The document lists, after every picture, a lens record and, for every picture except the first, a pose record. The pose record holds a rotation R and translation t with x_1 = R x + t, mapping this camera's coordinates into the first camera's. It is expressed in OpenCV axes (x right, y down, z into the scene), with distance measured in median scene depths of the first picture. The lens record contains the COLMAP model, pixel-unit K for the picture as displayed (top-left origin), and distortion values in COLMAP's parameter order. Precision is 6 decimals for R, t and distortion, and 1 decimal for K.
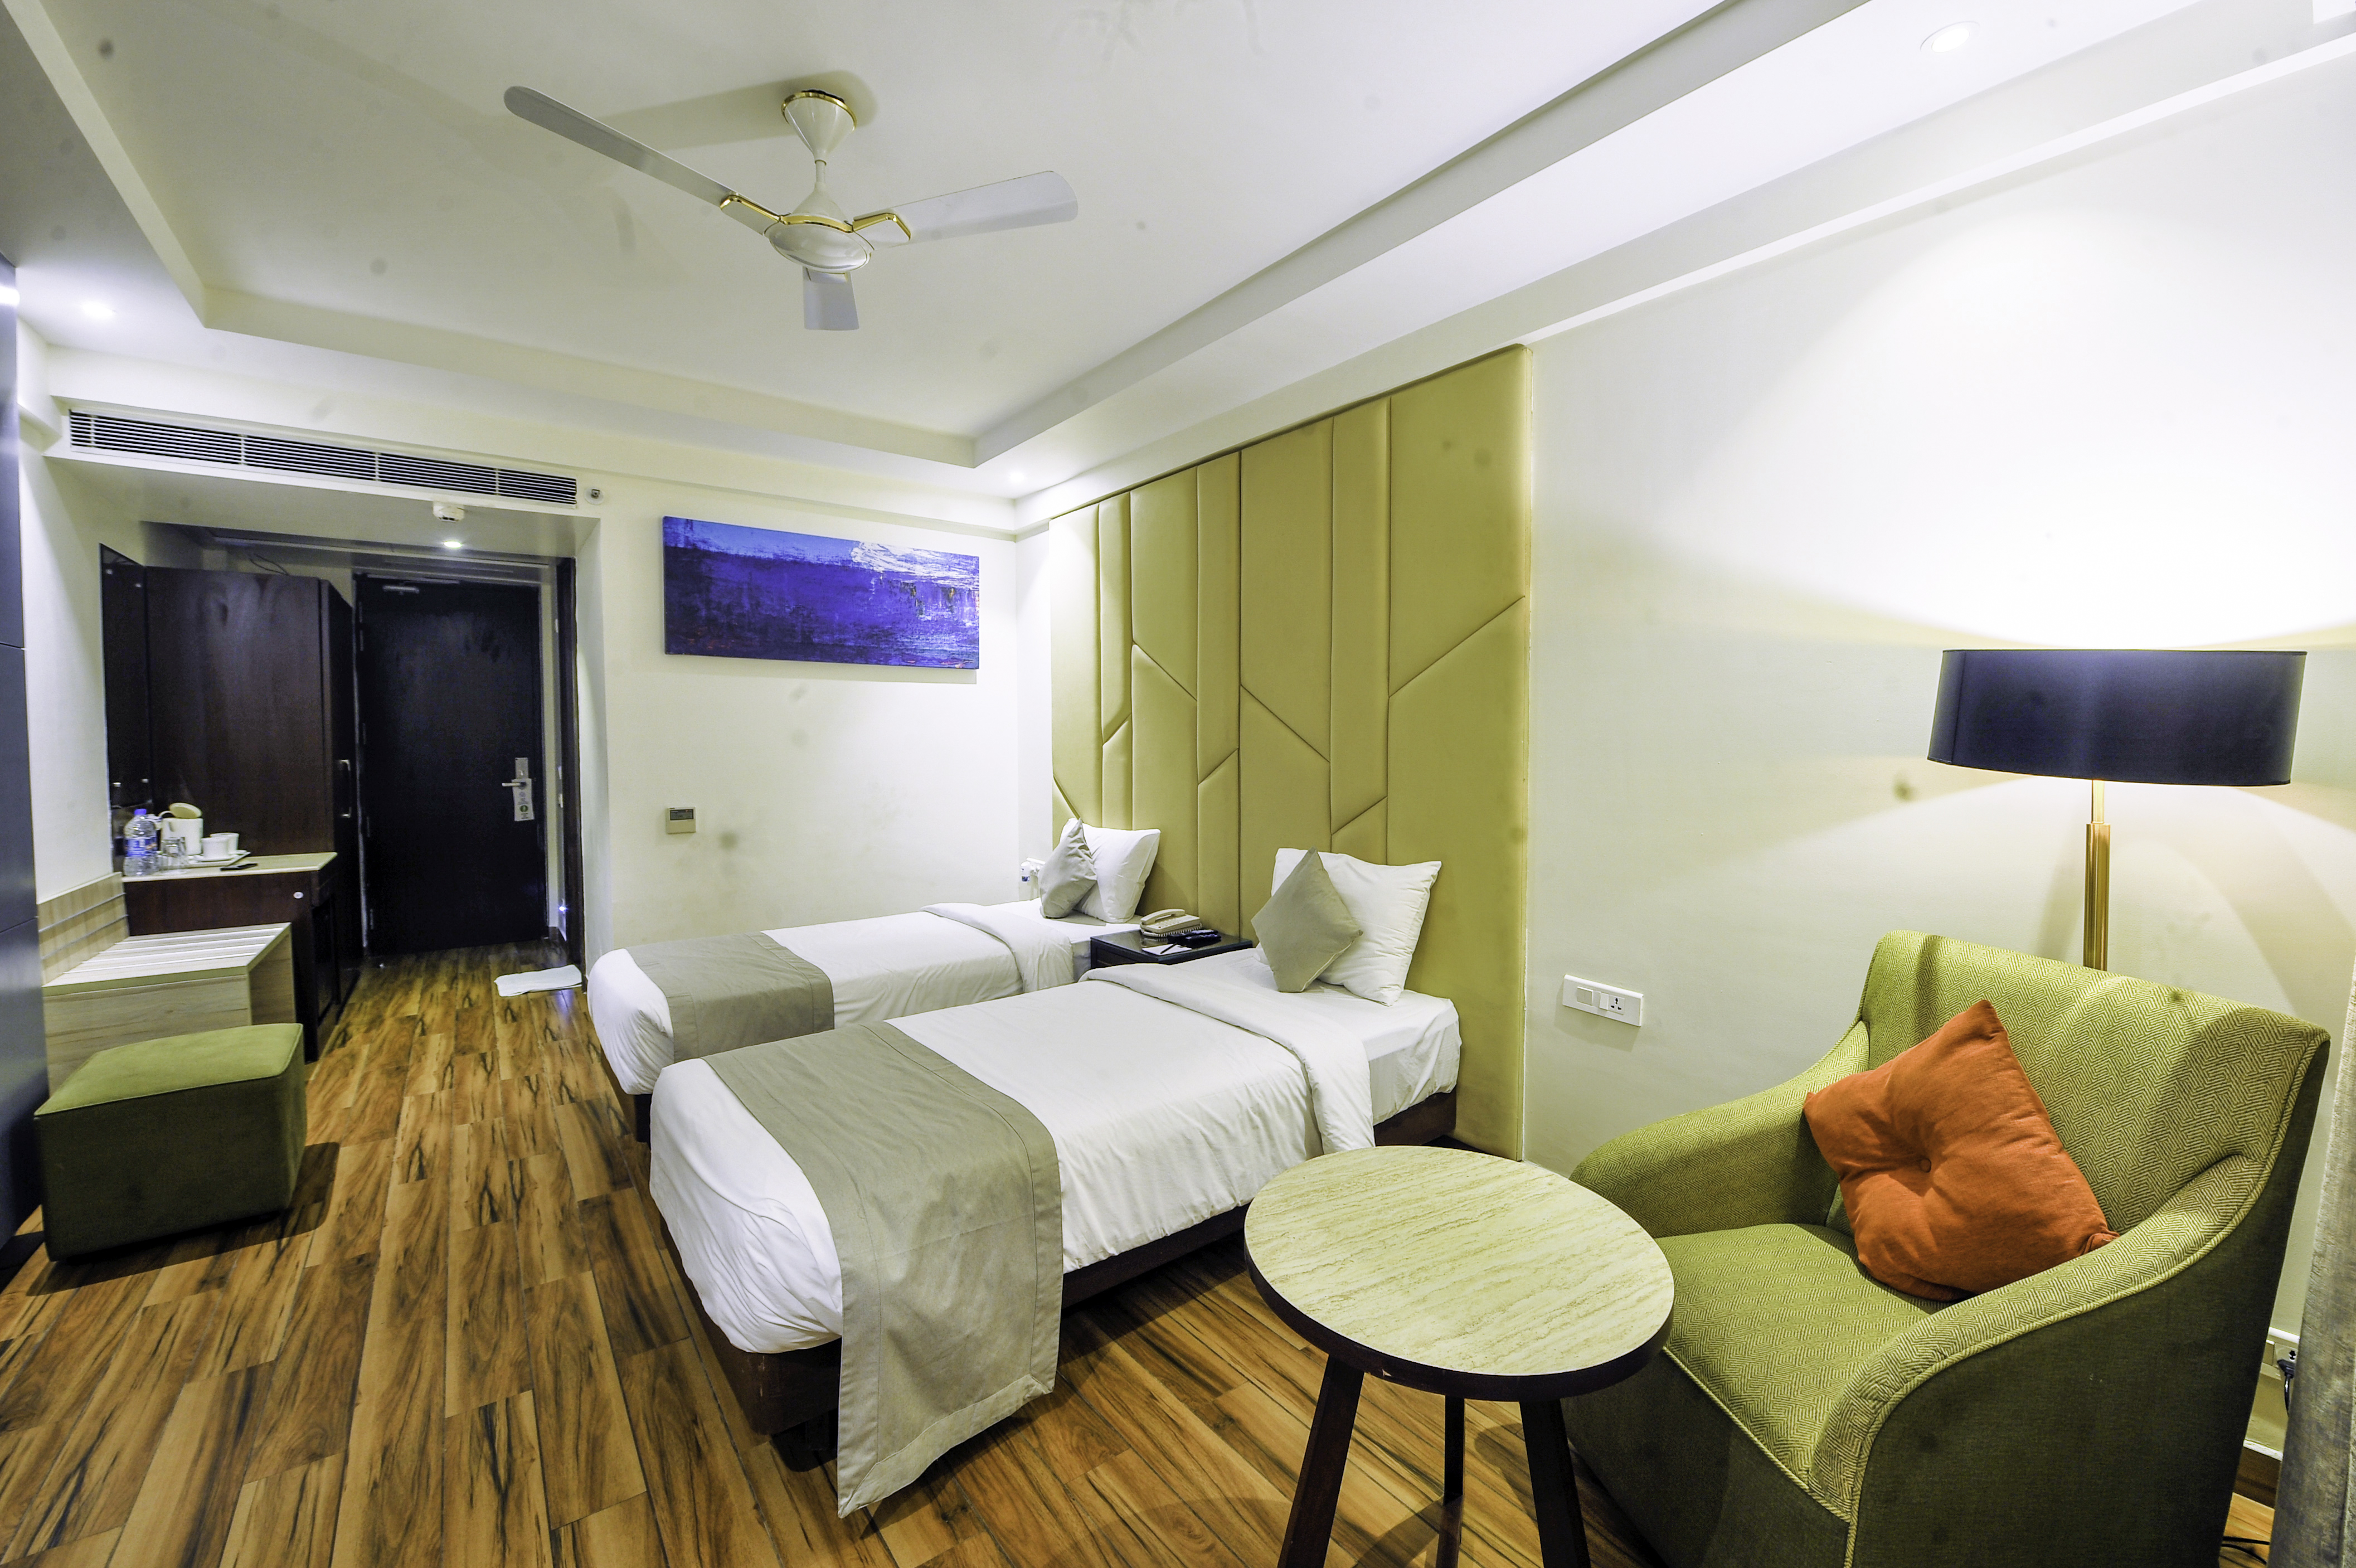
lens RADIAL K [[931.0, 0, 1184.4], [0, 931.0, 772.2], [0, 0, 1]] dist [-0.017956, -0.002422]
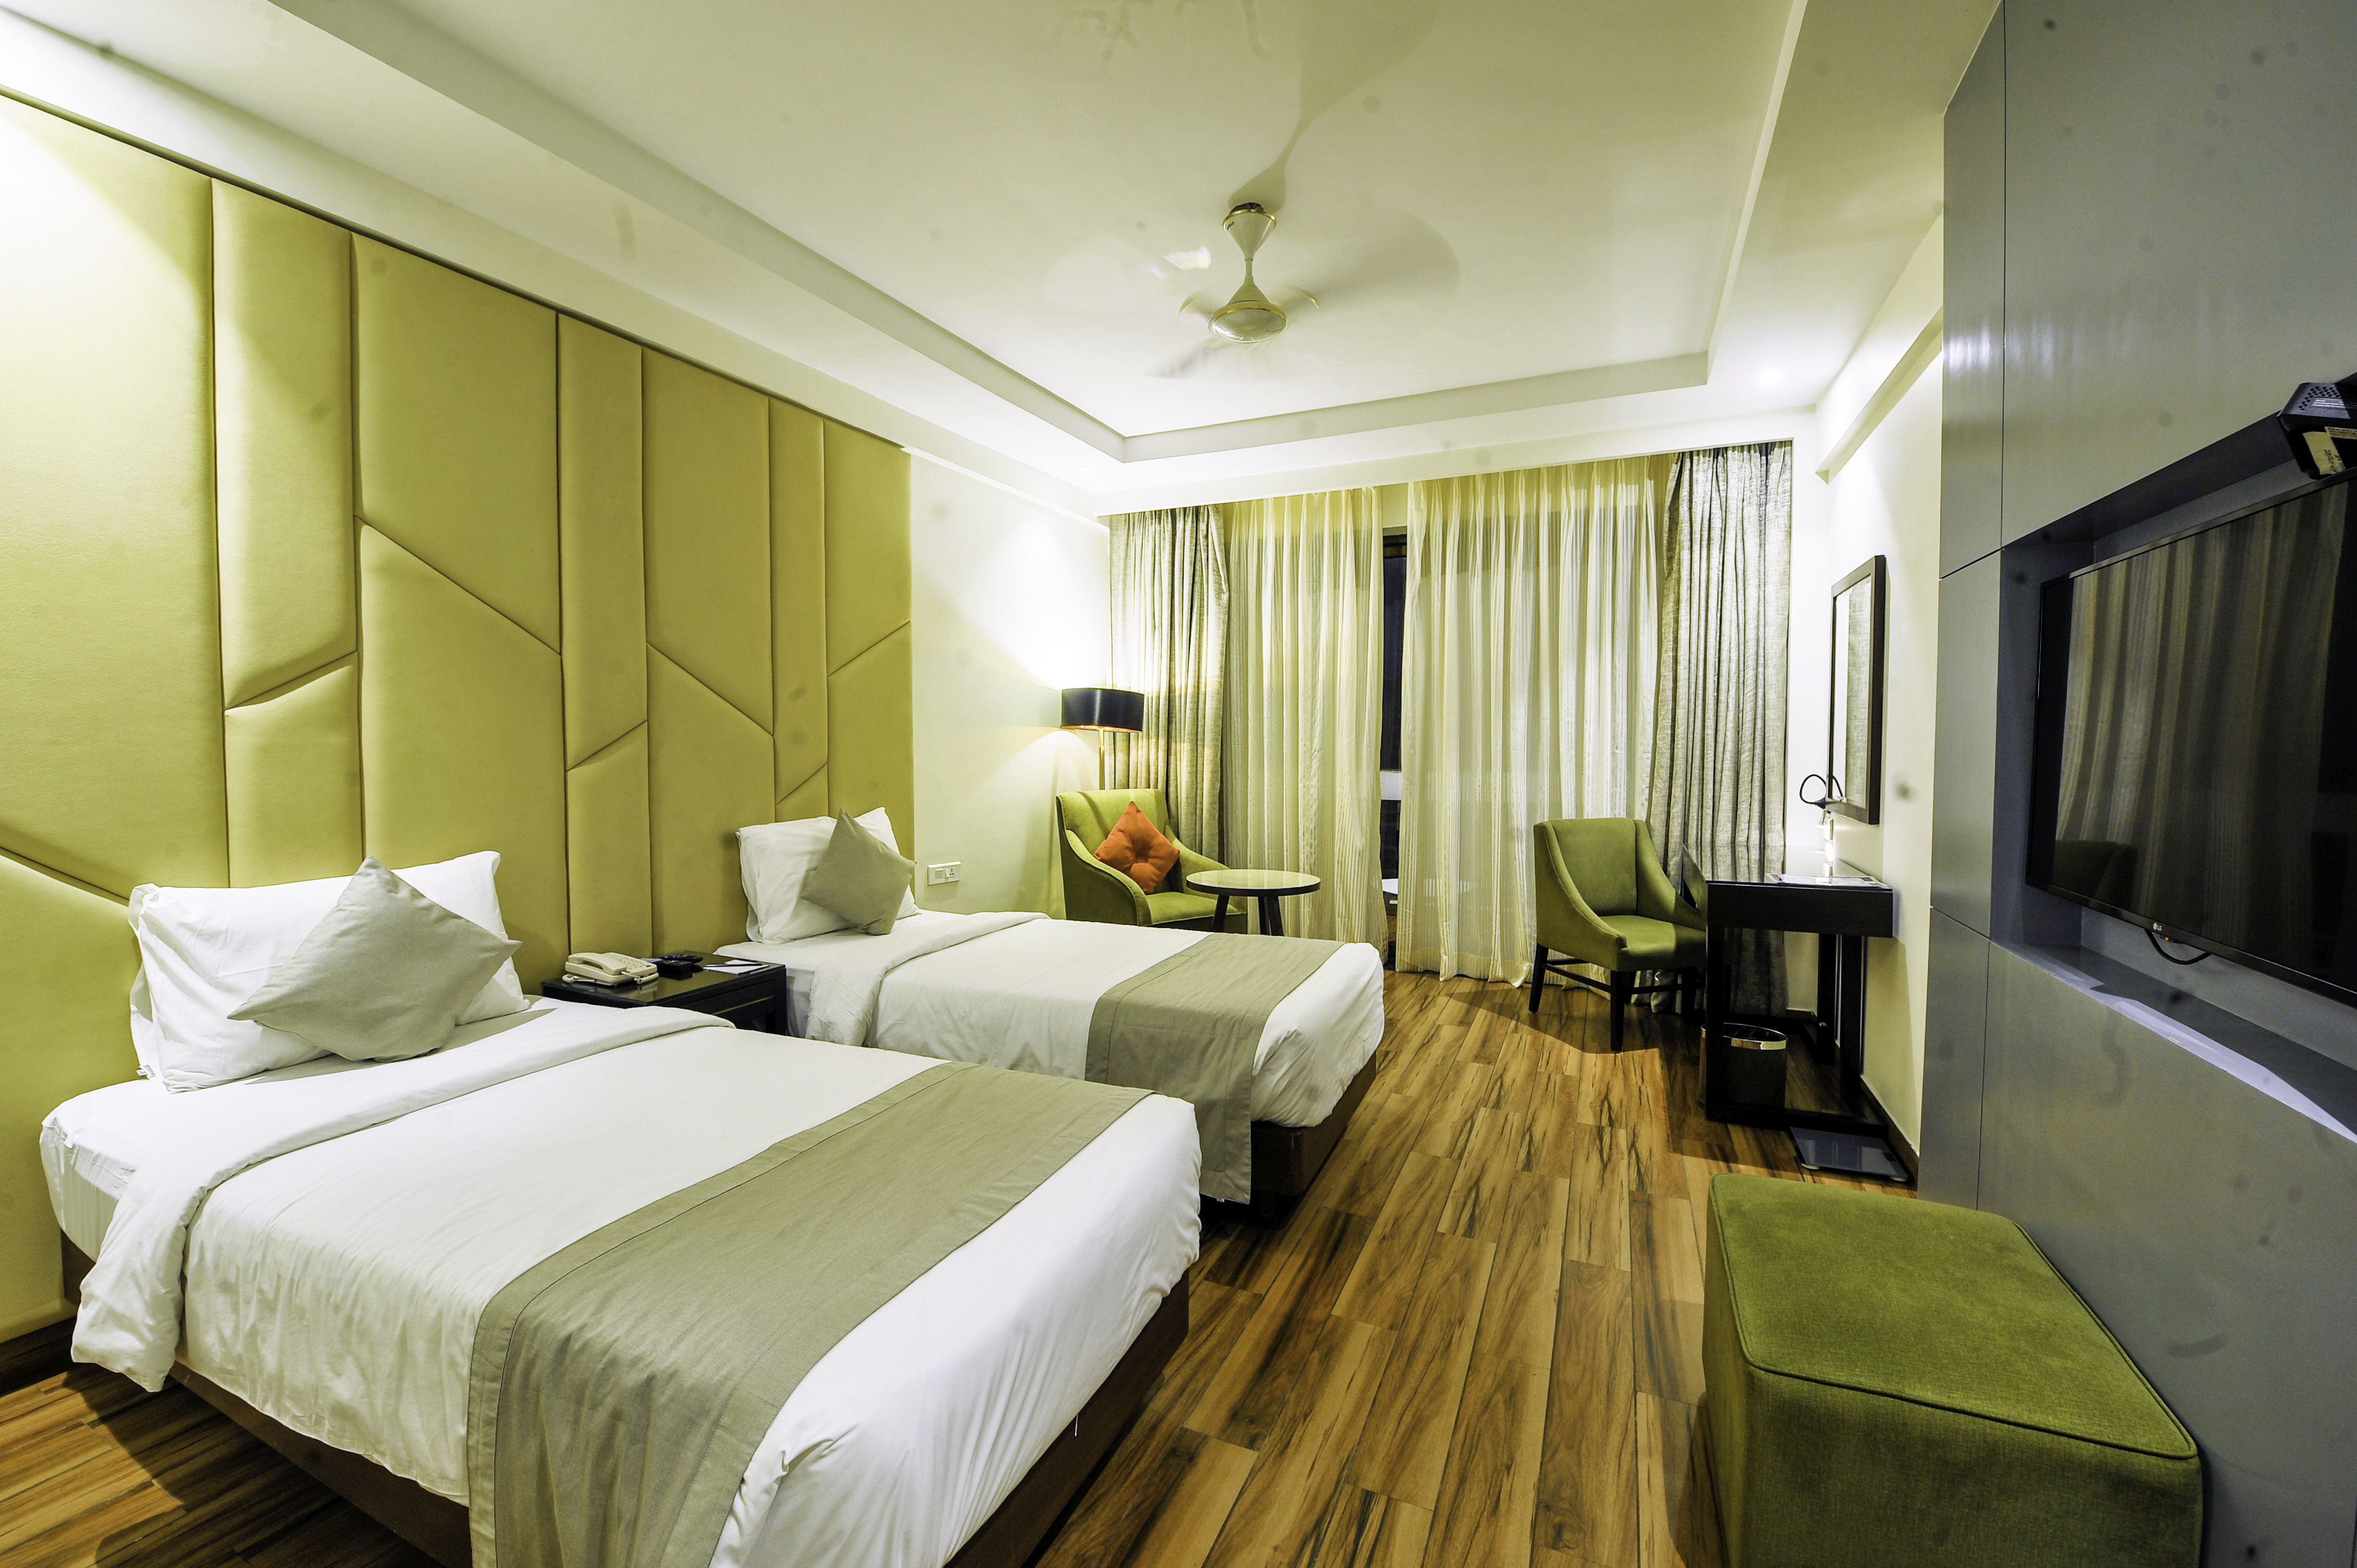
lens RADIAL K [[931.2, 0, 1184.9], [0, 931.2, 772.2], [0, 0, 1]] dist [-0.017956, -0.002422]
pose [[-0.460300, -0.030285, 0.887247, -1.092738], [0.036446, 0.997931, 0.052971, -0.007846], [-0.887015, 0.056719, -0.458243, 1.220253]]
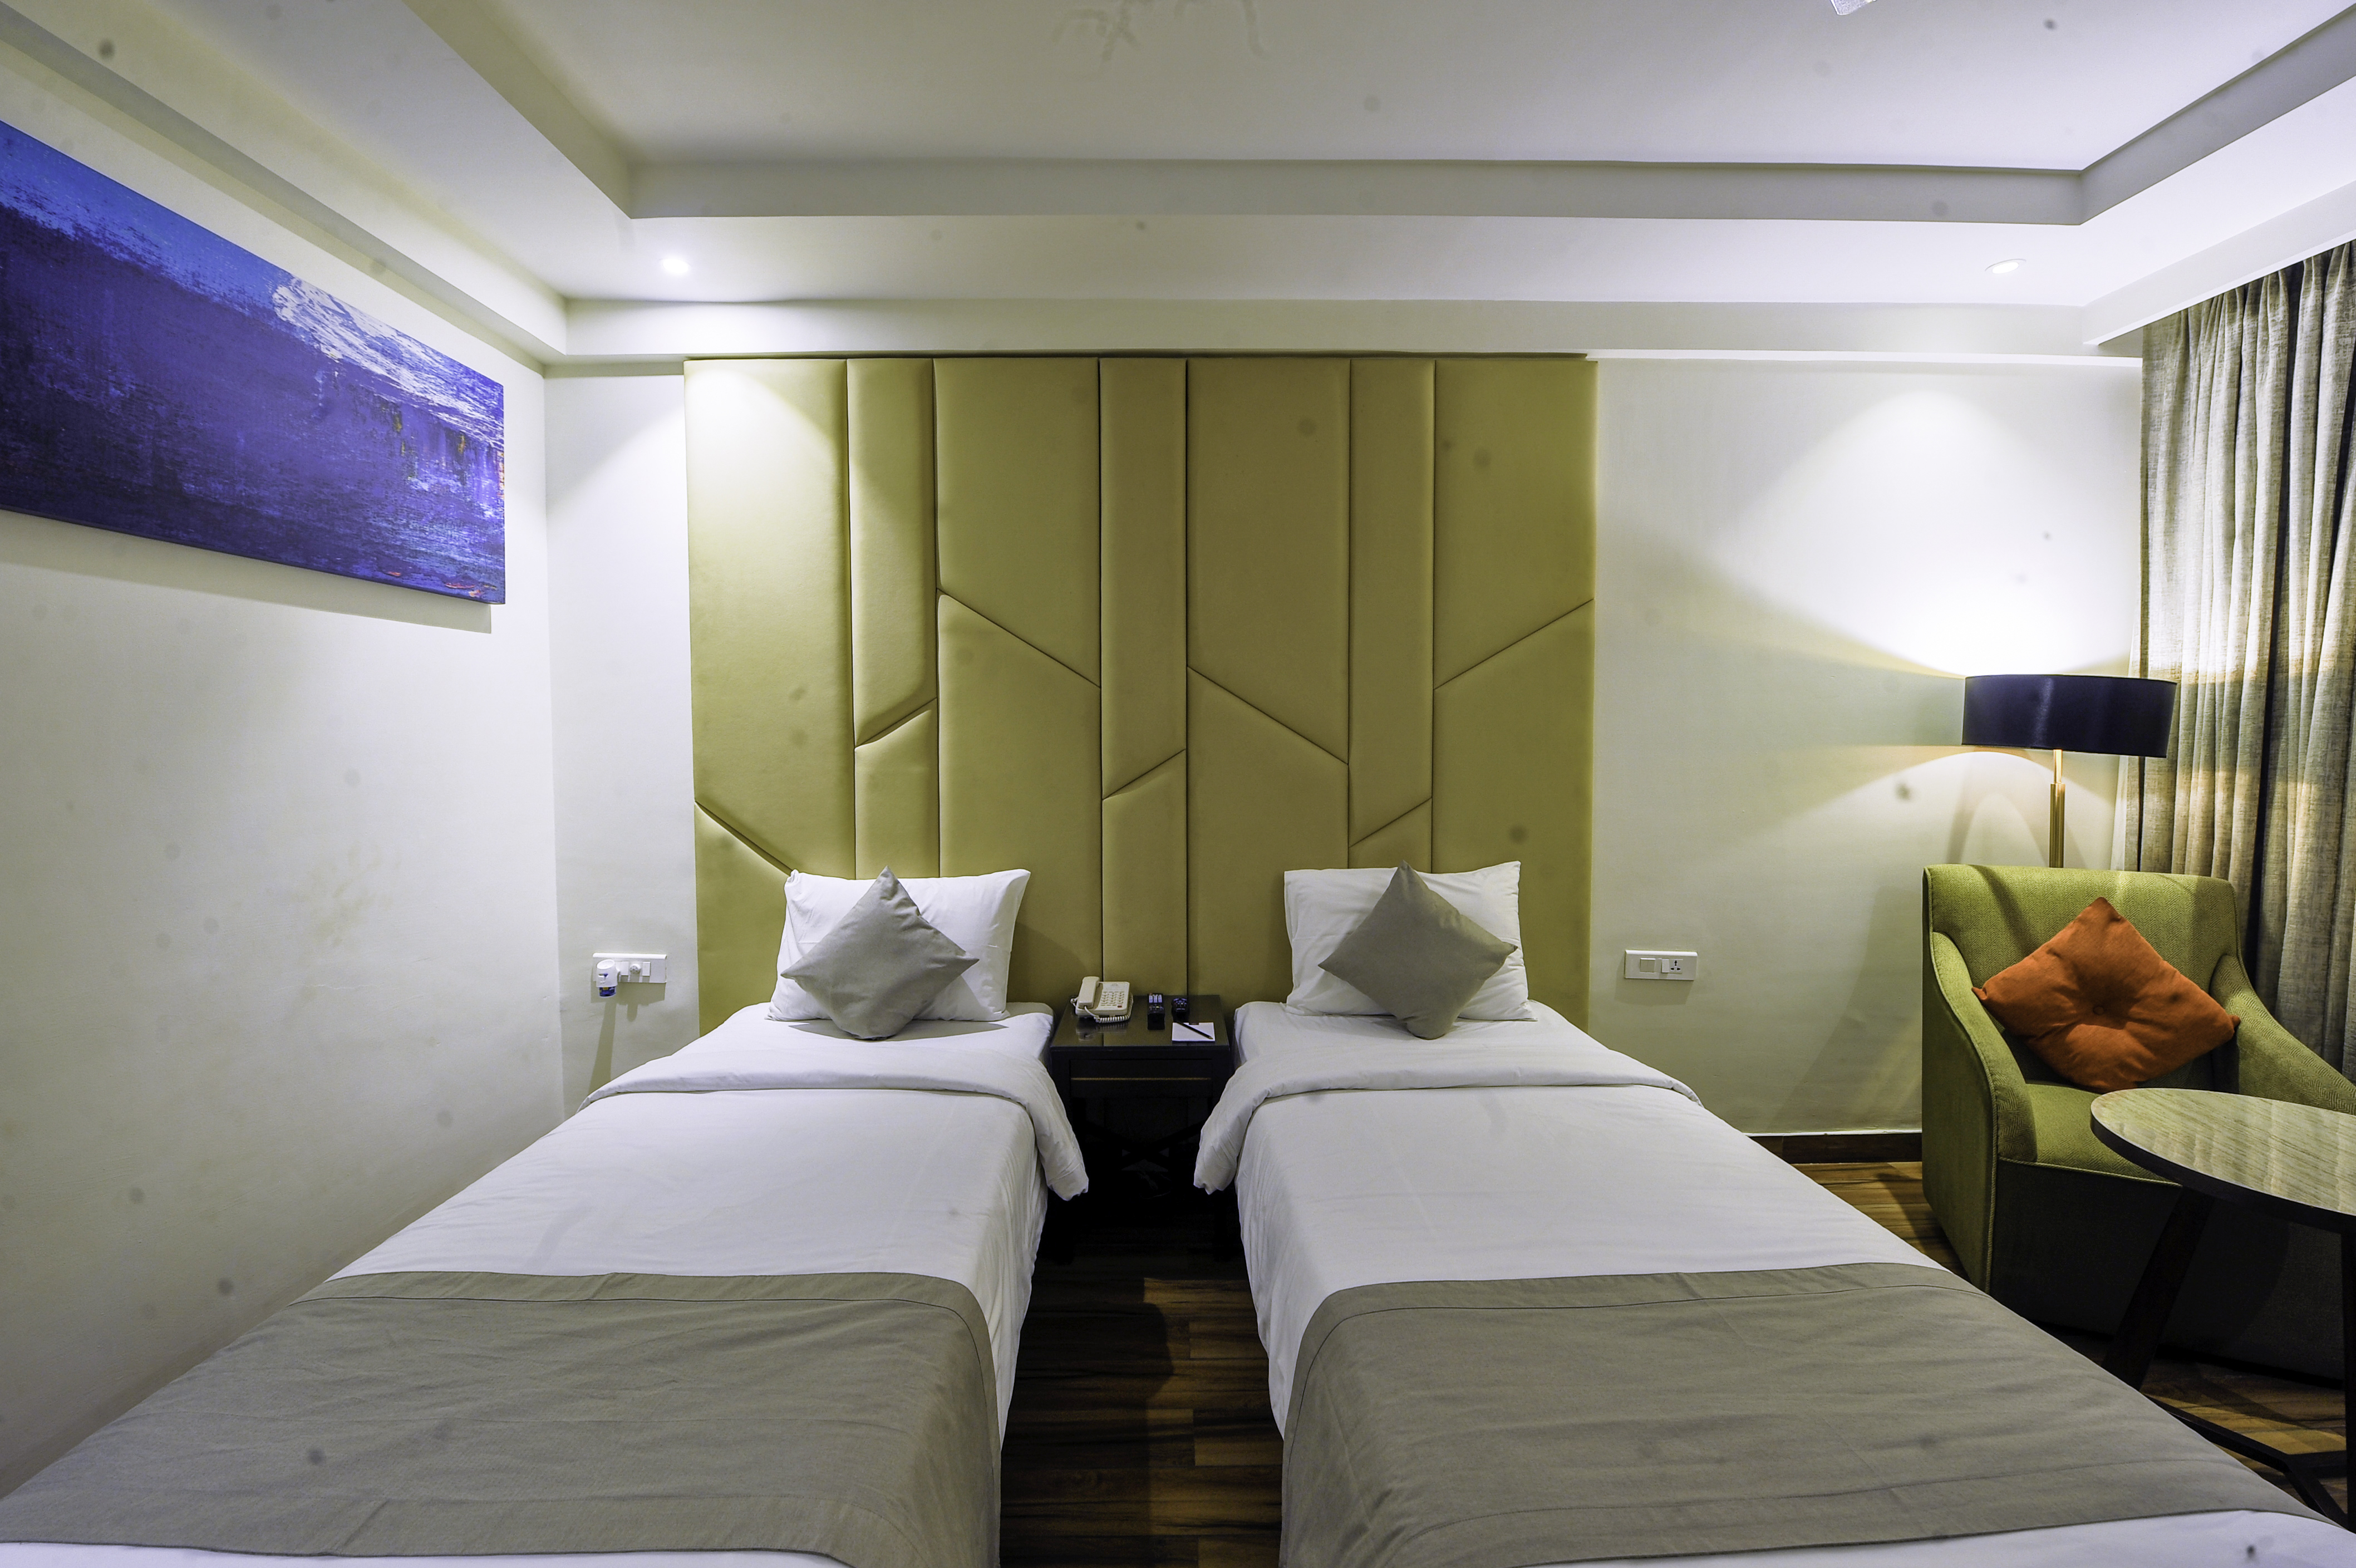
lens RADIAL K [[938.7, 0, 1181.2], [0, 938.7, 766.6], [0, 0, 1]] dist [-0.019355, 0.000222]
pose [[0.605078, -0.029191, 0.795631, -0.709472], [0.033370, 0.999379, 0.011288, -0.024741], [-0.795467, 0.019720, 0.605676, 0.684780]]
